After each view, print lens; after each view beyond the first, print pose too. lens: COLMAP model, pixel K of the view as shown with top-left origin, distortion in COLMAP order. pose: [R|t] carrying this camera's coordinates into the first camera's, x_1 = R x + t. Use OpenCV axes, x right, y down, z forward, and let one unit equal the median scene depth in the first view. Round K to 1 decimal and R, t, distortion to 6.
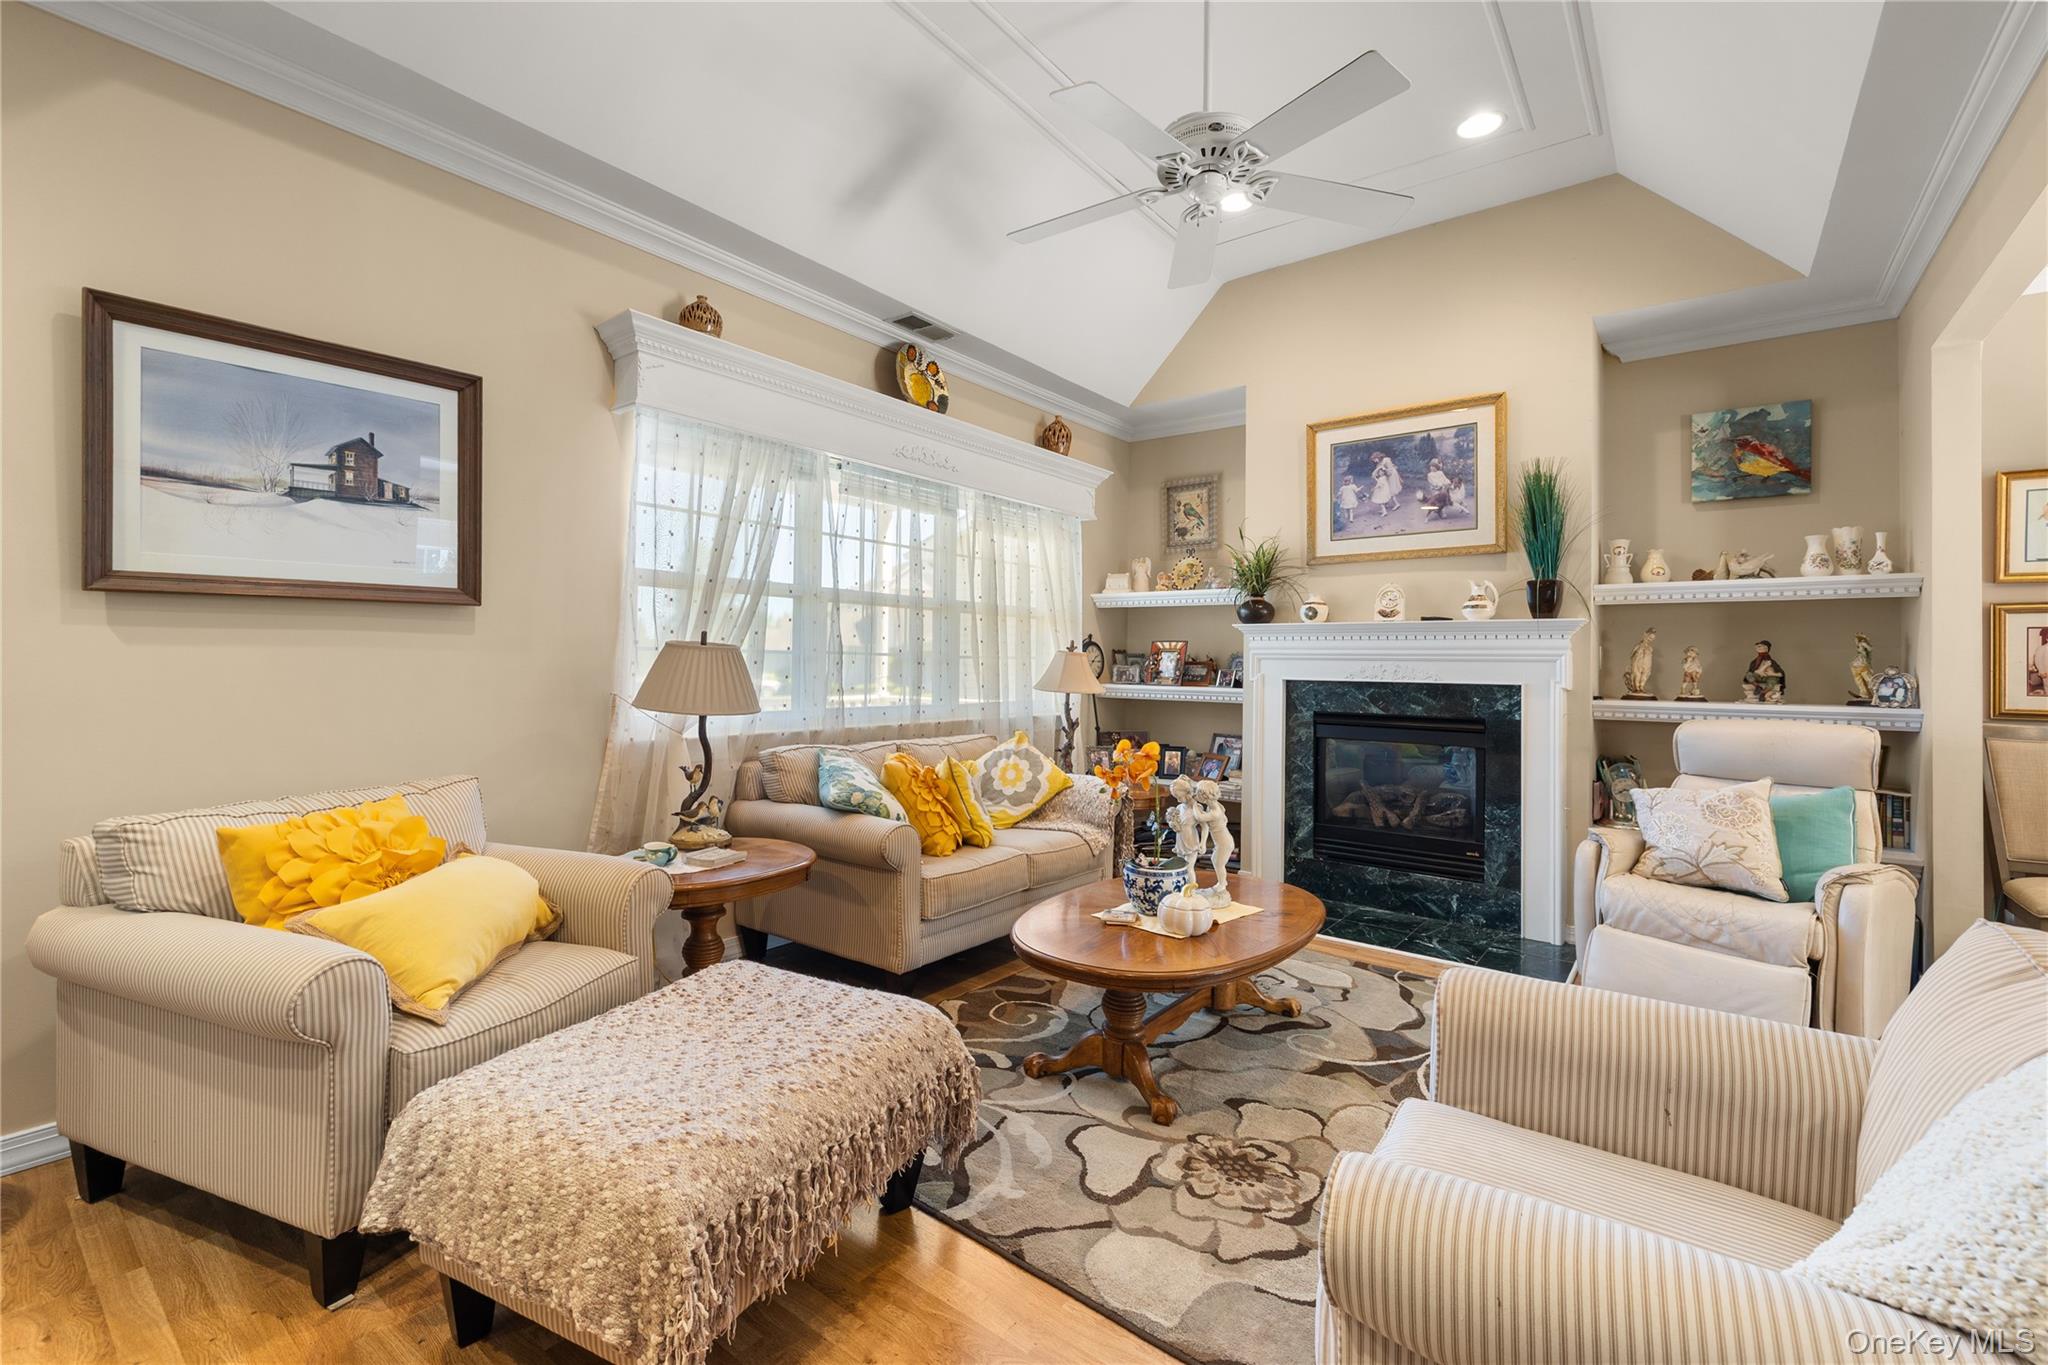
lens RADIAL K [[871.8, 0, 1010.0], [0, 871.8, 640.6], [0, 0, 1]] dist [-0.003817, -0.000260]
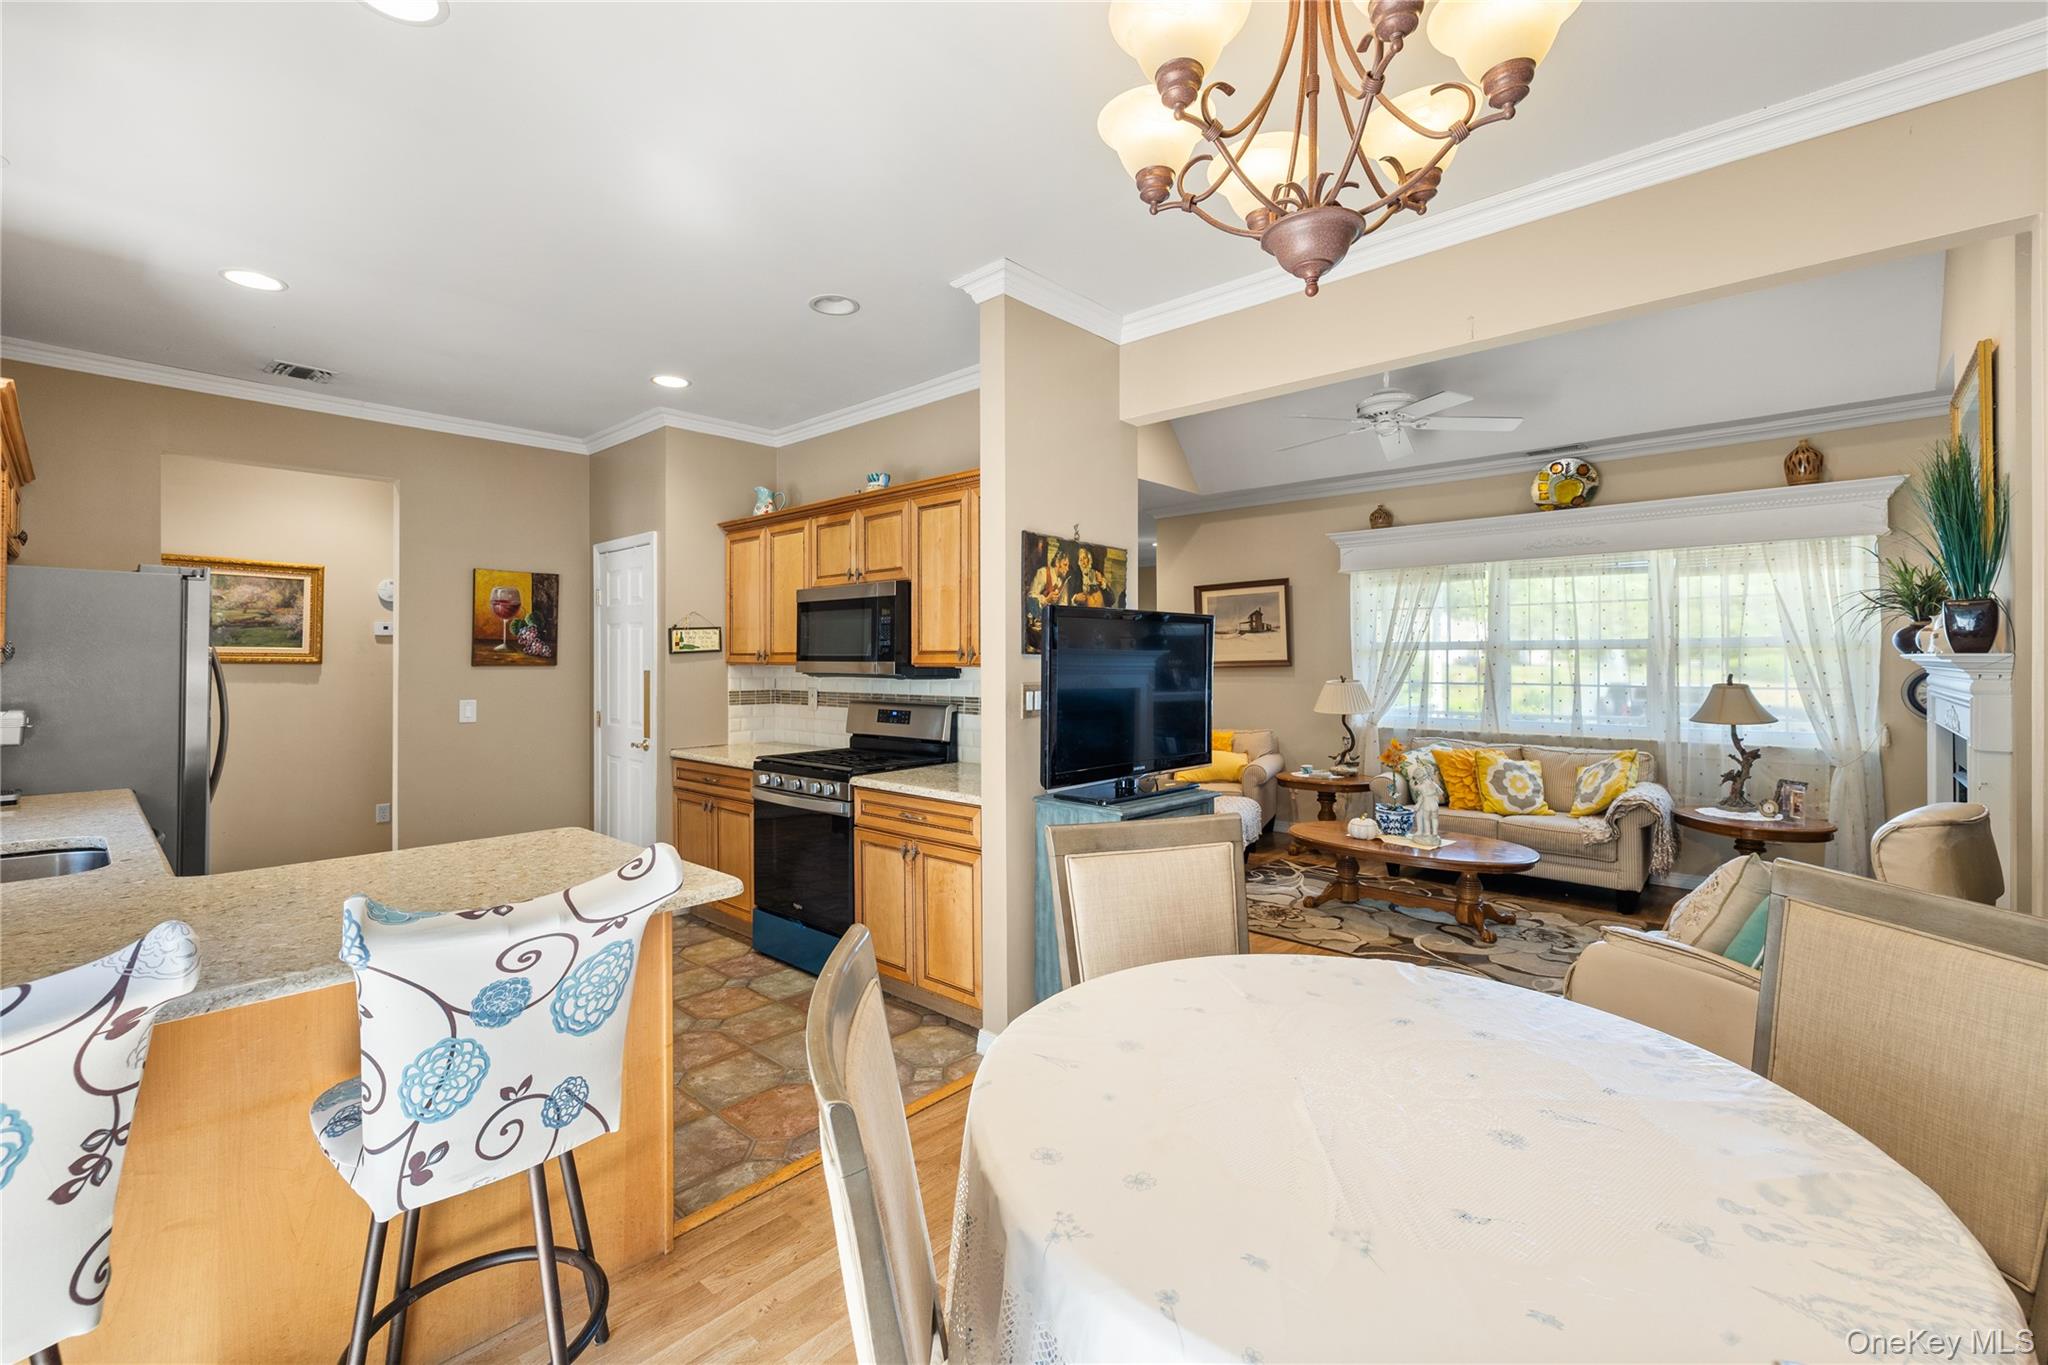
lens RADIAL K [[871.8, 0, 1013.0], [0, 871.8, 644.2], [0, 0, 1]] dist [-0.003817, -0.000260]
pose [[-0.061889, -0.021647, -0.997848, 2.173555], [0.035894, 0.999070, -0.023900, -0.079087], [0.997437, -0.037296, -0.061054, 0.359450]]
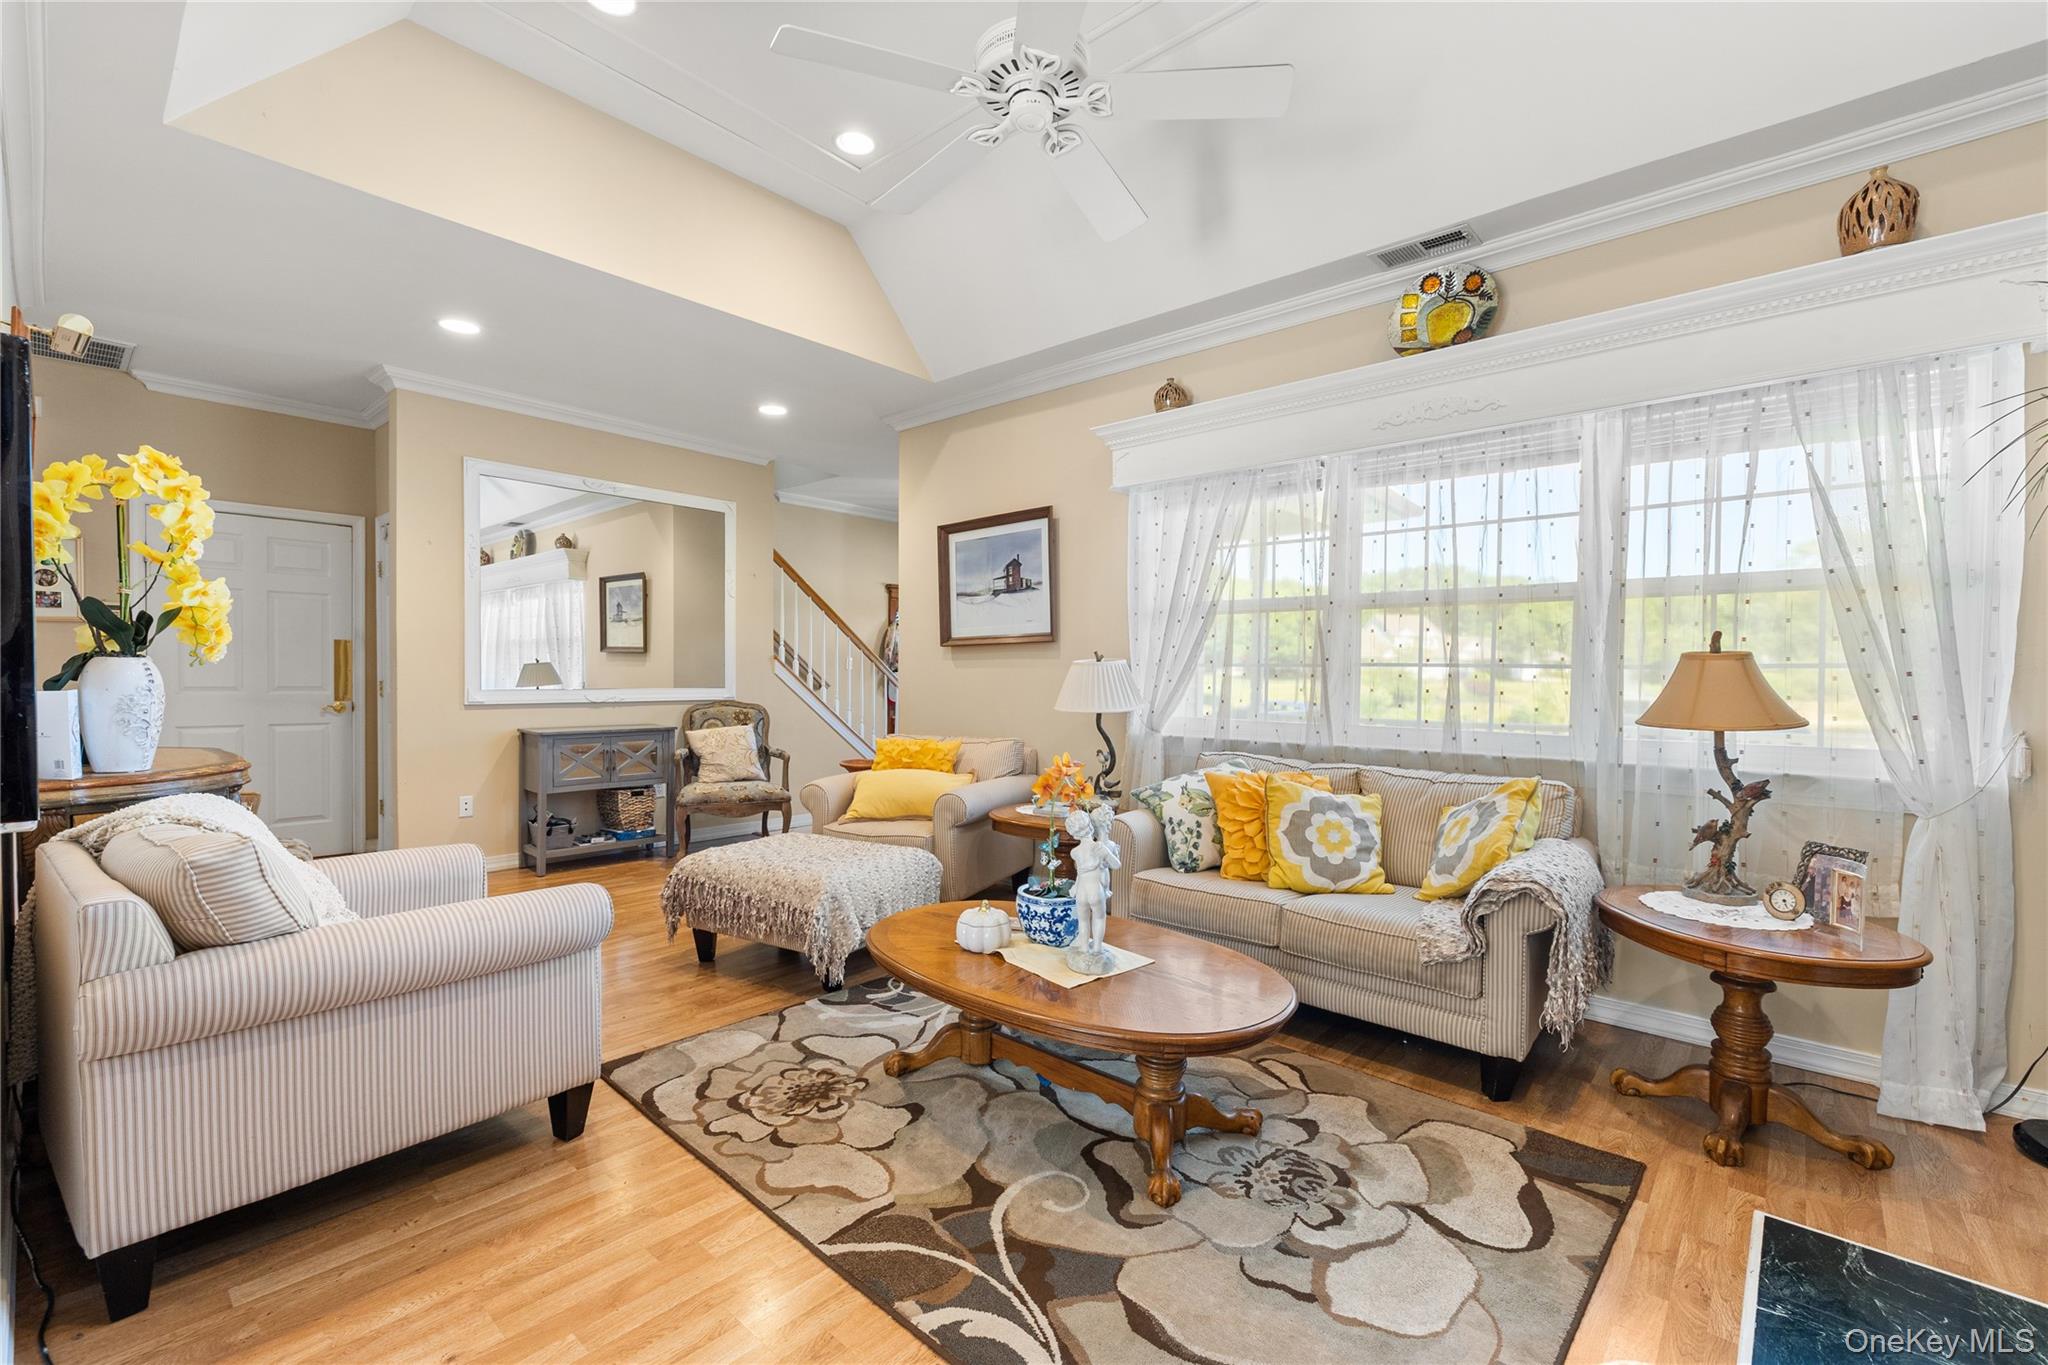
lens RADIAL K [[871.8, 0, 1022.6], [0, 871.8, 688.3], [0, 0, 1]] dist [-0.003817, -0.000260]
pose [[-0.050587, 0.013527, -0.998628, 1.161637], [0.025400, 0.999602, 0.012253, 0.029732], [0.998397, -0.024745, -0.050911, 1.097874]]
